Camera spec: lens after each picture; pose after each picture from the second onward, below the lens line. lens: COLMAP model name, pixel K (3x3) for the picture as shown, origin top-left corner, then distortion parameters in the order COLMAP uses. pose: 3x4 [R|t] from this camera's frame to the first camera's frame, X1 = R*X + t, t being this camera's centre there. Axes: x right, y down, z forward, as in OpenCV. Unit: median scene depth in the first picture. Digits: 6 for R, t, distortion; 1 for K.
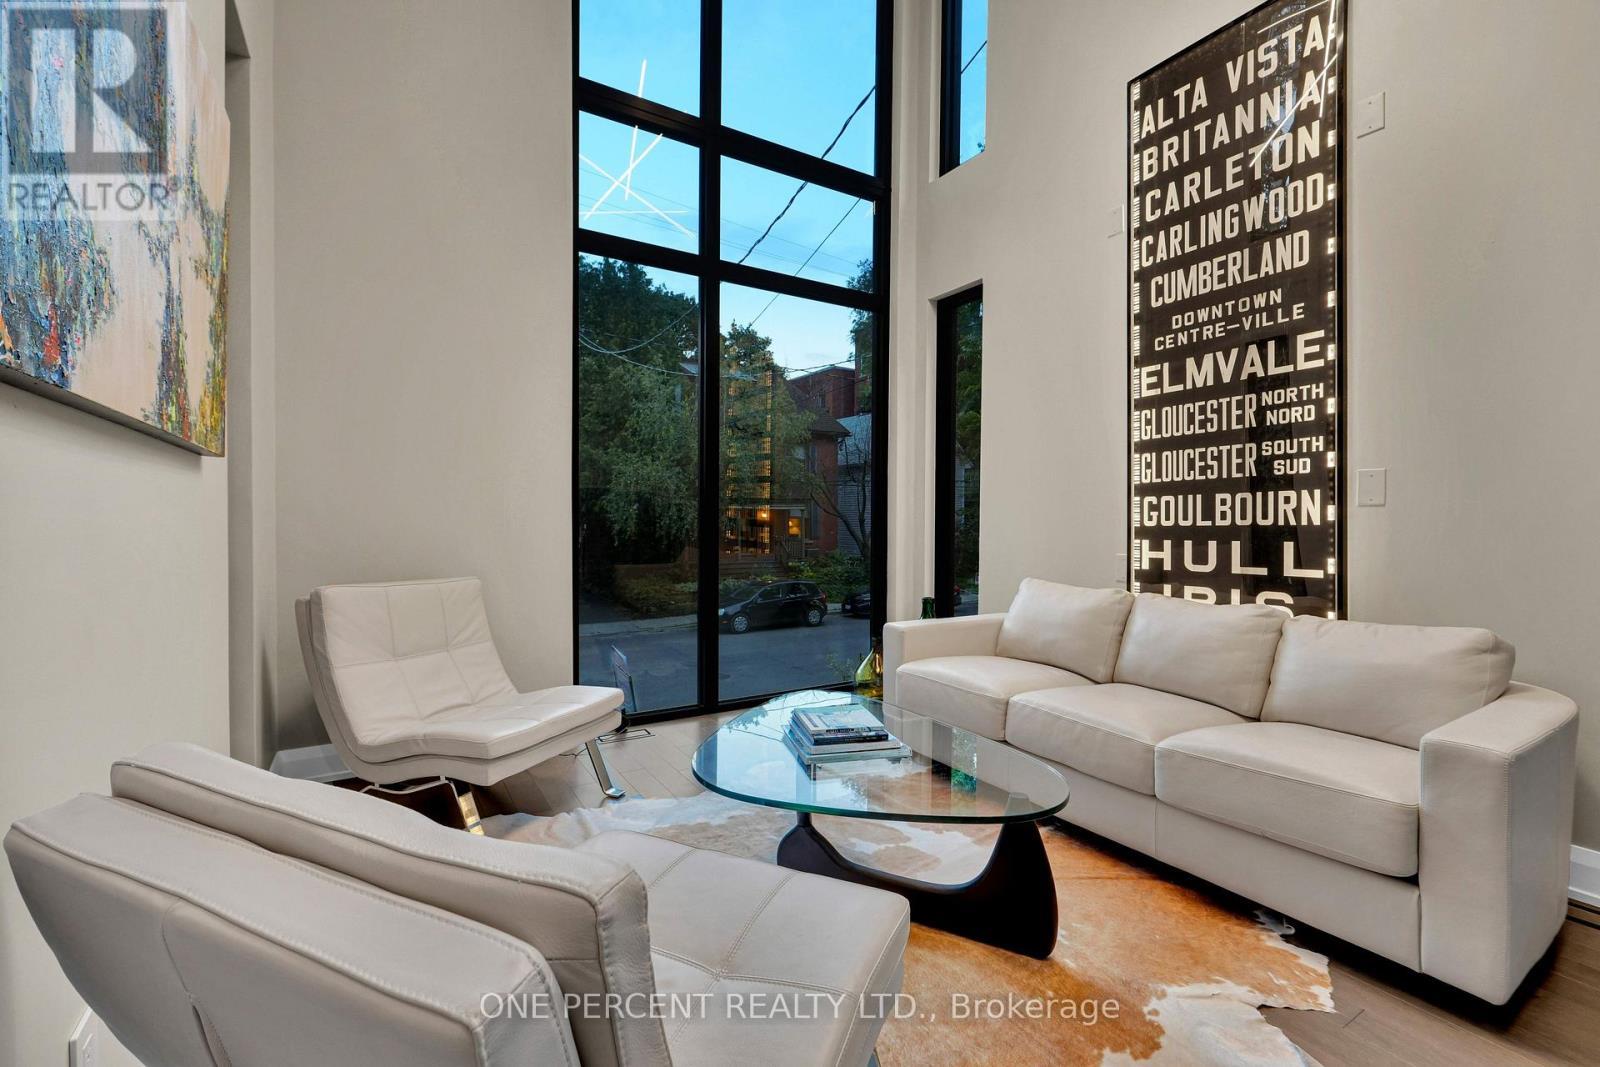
lens RADIAL K [[691.0, 0, 803.7], [0, 691.0, 545.5], [0, 0, 1]] dist [0.002209, 0.000102]
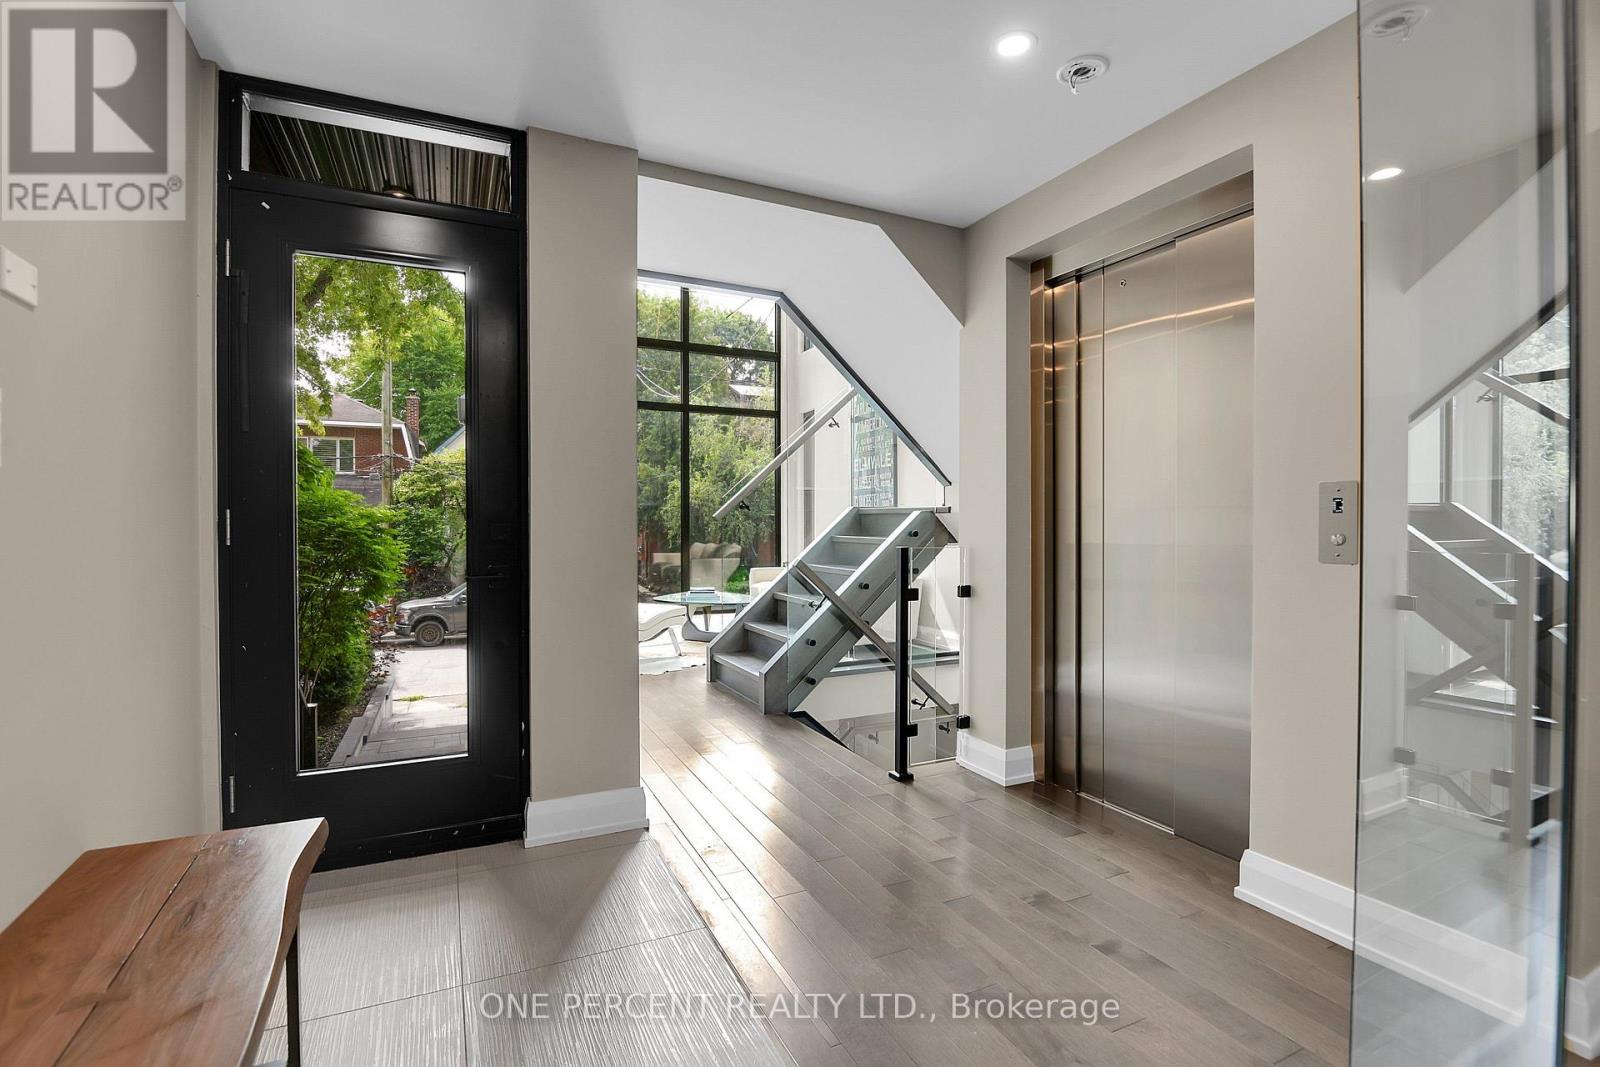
lens RADIAL K [[742.7, 0, 797.6], [0, 742.7, 525.3], [0, 0, 1]] dist [-0.016906, -0.000003]
pose [[0.993540, -0.002916, -0.113448, 0.492093], [-0.001767, 0.999151, -0.041158, 0.063593], [0.113471, 0.041093, 0.992691, -1.303149]]
